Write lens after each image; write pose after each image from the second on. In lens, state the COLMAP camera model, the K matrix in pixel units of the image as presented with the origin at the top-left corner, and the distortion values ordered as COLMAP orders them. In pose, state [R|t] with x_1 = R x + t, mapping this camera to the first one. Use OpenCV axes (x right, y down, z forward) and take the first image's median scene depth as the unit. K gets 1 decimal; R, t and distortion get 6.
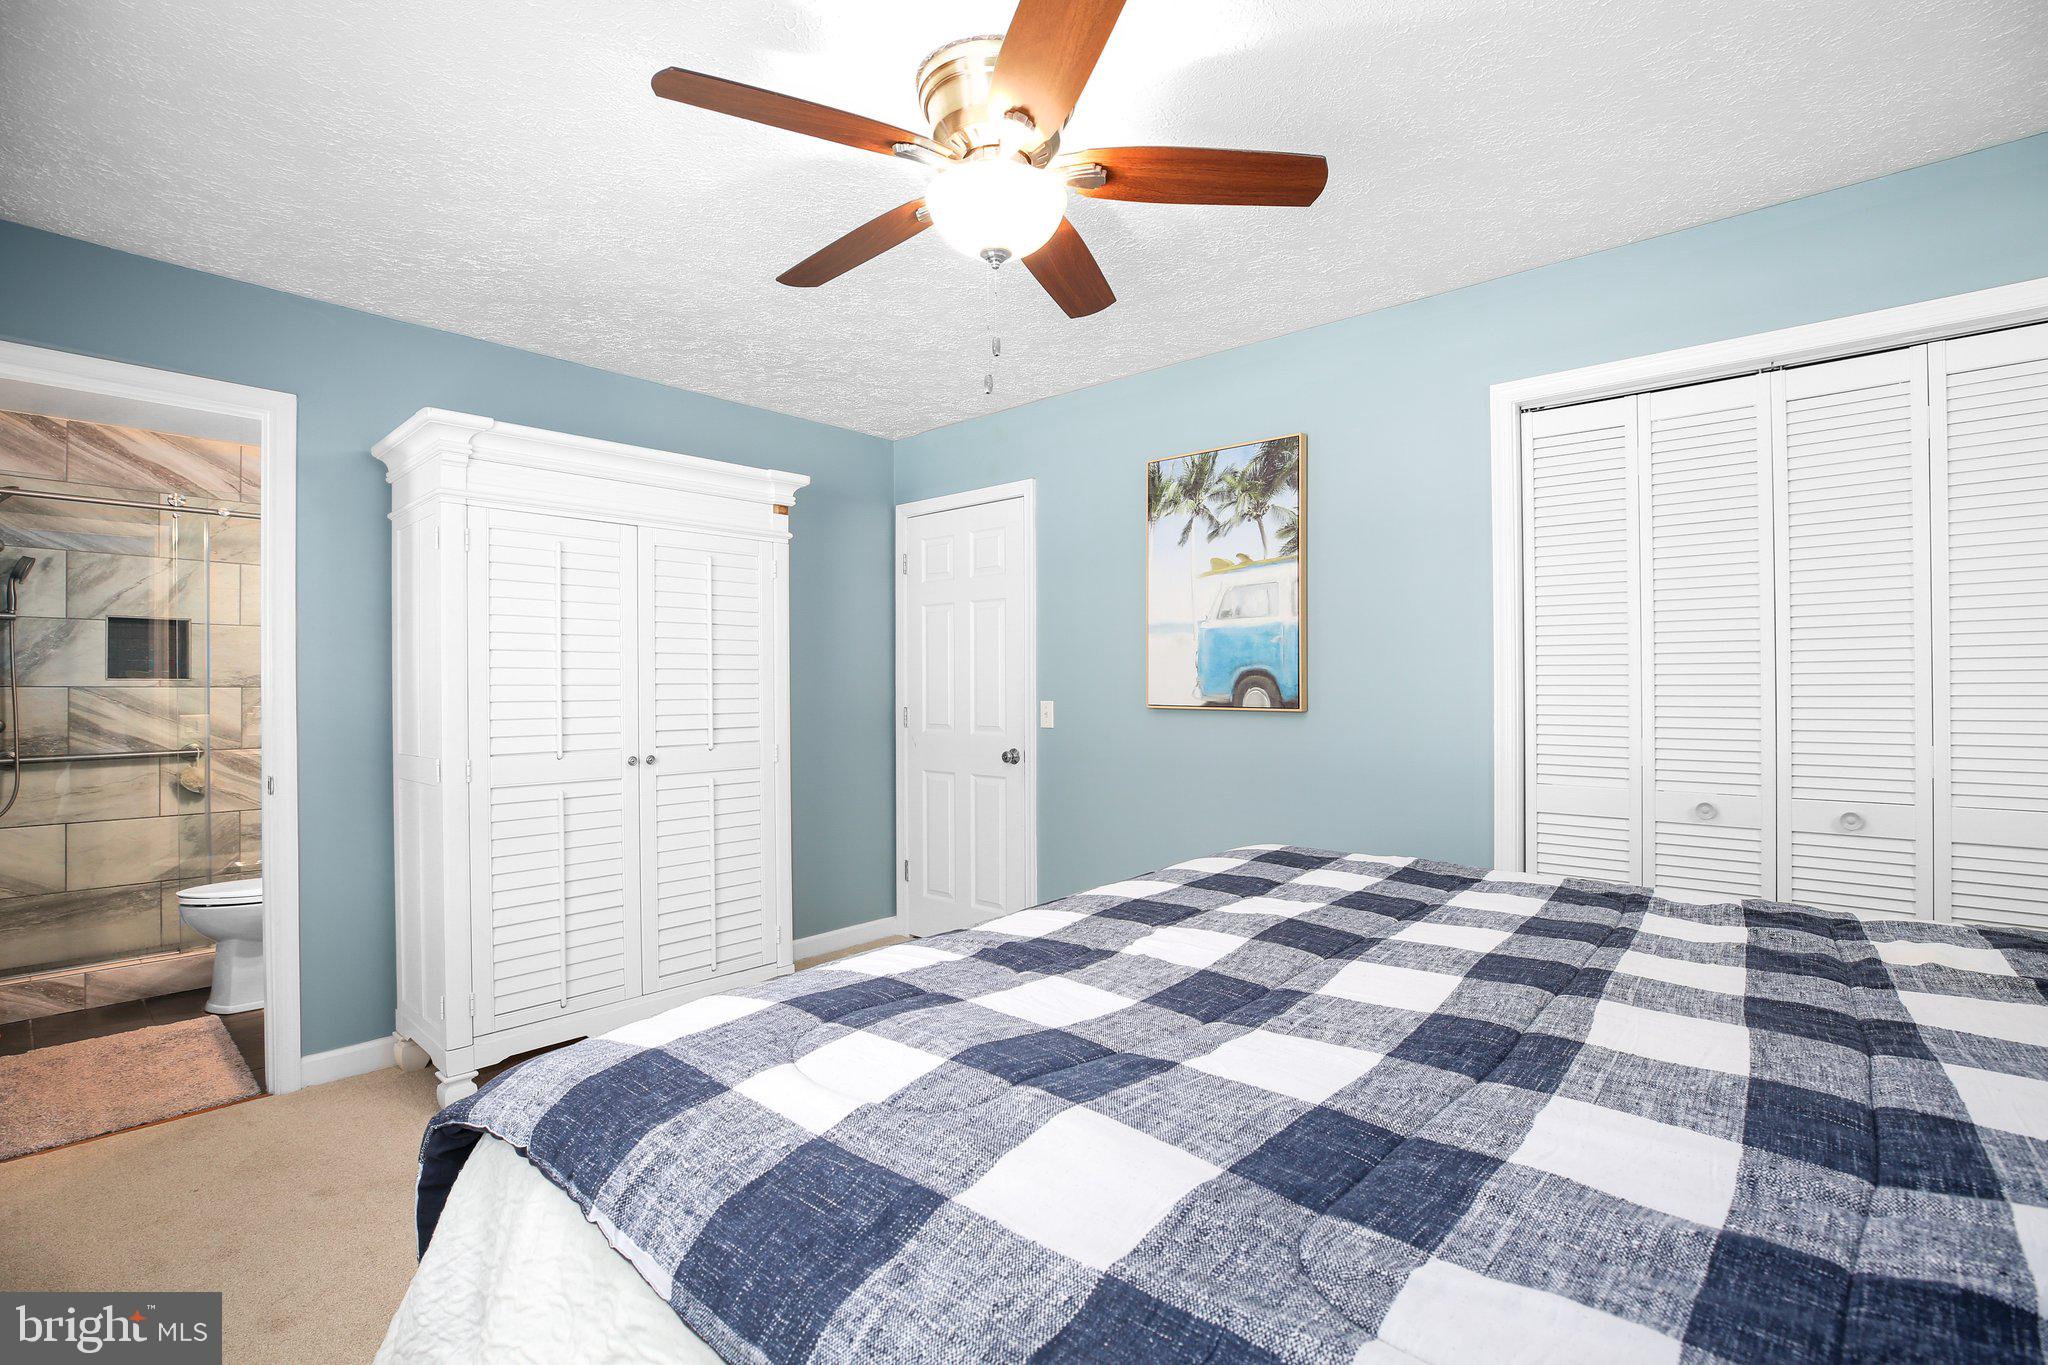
lens RADIAL K [[927.4, 0, 1042.4], [0, 927.4, 683.4], [0, 0, 1]] dist [-0.025301, 0.006028]
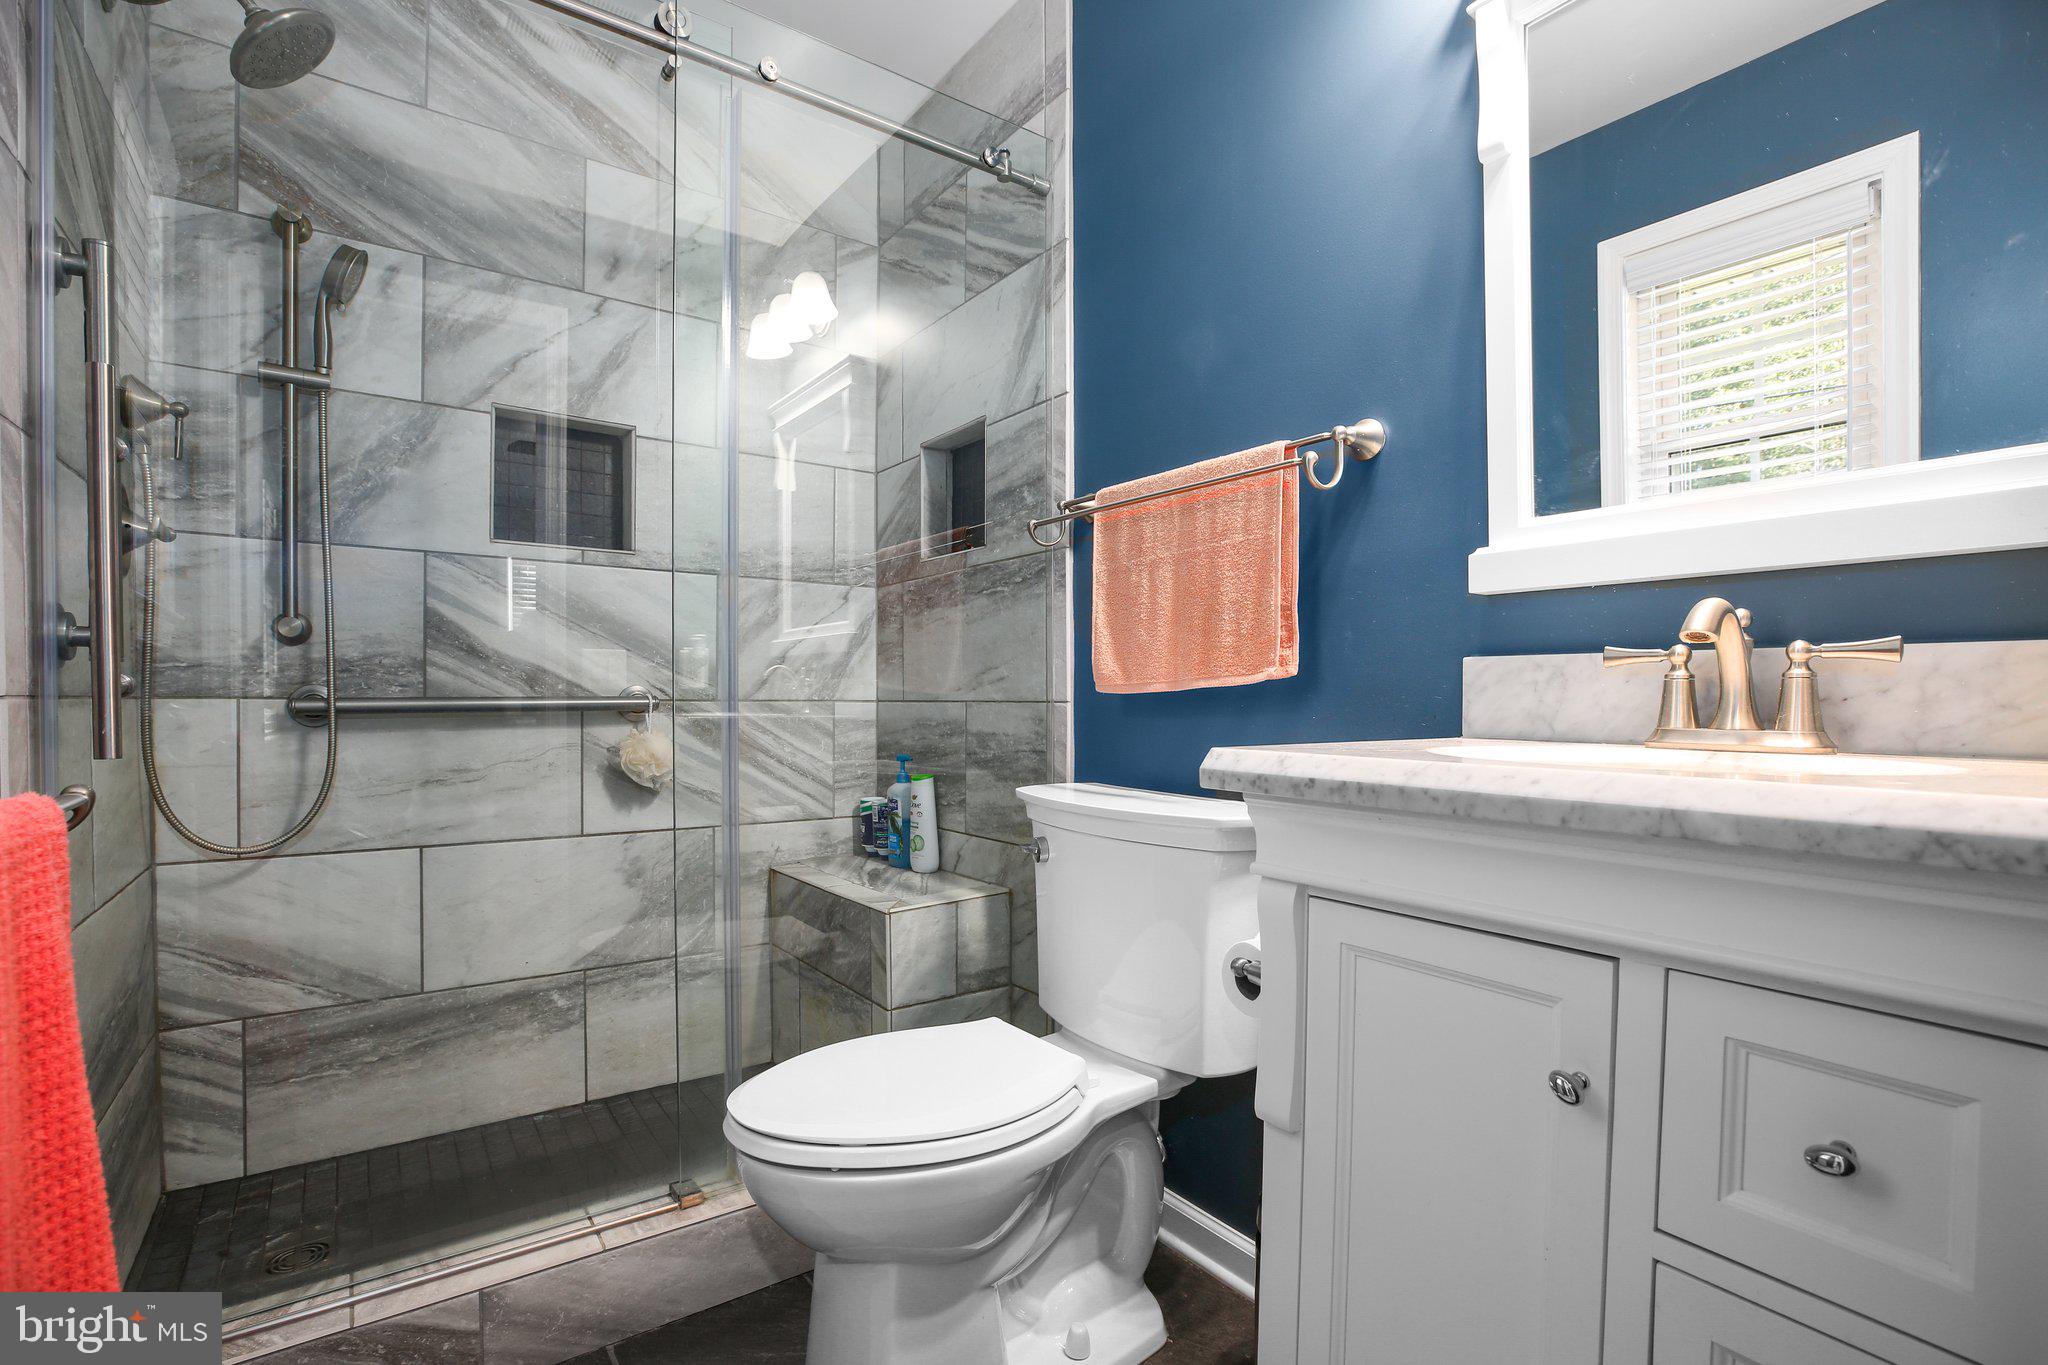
lens RADIAL K [[927.4, 0, 1013.1], [0, 927.4, 692.5], [0, 0, 1]] dist [-0.025301, 0.006028]
pose [[0.973541, 0.001475, -0.228508, -0.667054], [-0.000536, 0.999991, 0.004172, 0.072226], [0.228512, -0.003939, 0.973533, 0.605856]]
